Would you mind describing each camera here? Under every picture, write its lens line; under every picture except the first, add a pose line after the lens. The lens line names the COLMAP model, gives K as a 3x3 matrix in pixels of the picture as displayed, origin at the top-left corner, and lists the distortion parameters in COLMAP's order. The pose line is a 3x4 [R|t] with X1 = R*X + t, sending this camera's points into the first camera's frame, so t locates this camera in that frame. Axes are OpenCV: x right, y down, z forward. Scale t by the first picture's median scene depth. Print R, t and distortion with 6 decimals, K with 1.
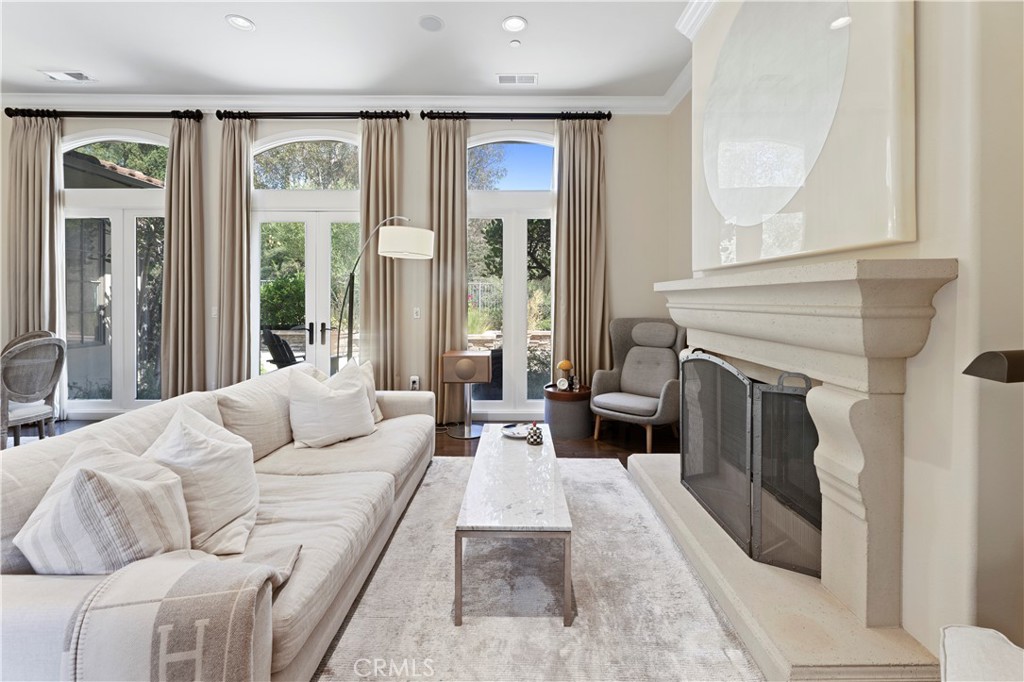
lens RADIAL K [[439.7, 0, 515.2], [0, 439.7, 316.6], [0, 0, 1]] dist [-0.000381, -0.000133]
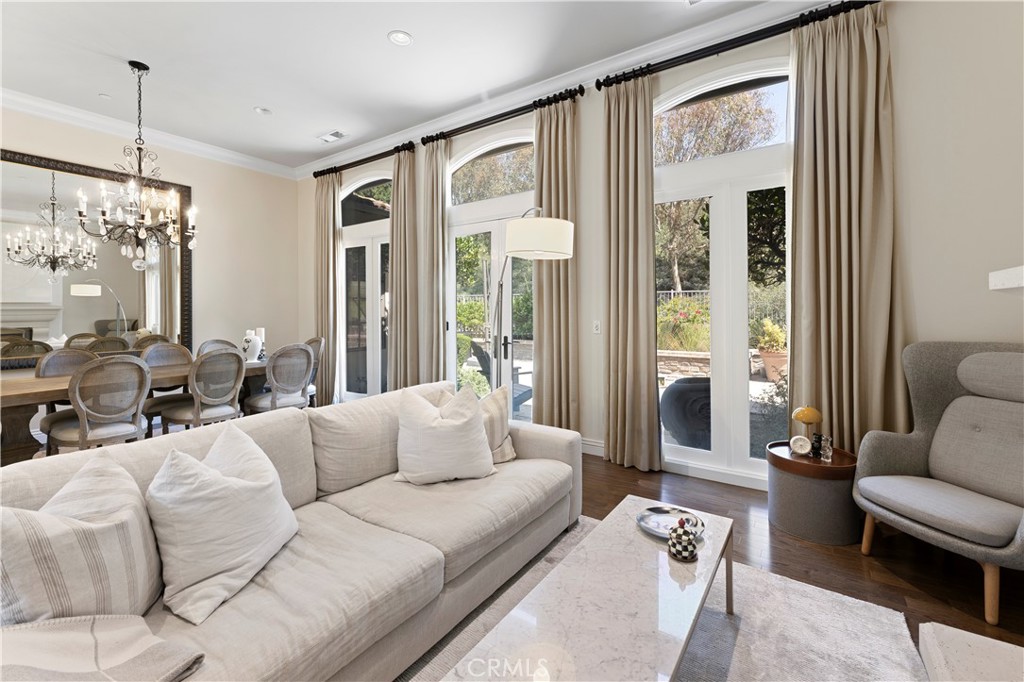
lens RADIAL K [[439.7, 0, 515.2], [0, 439.7, 316.6], [0, 0, 1]] dist [-0.000381, -0.000133]
pose [[0.824315, 0.000221, -0.566131, 0.125056], [-0.014417, 0.999684, -0.020602, -0.009378], [0.565948, 0.025144, 0.824058, 0.251088]]
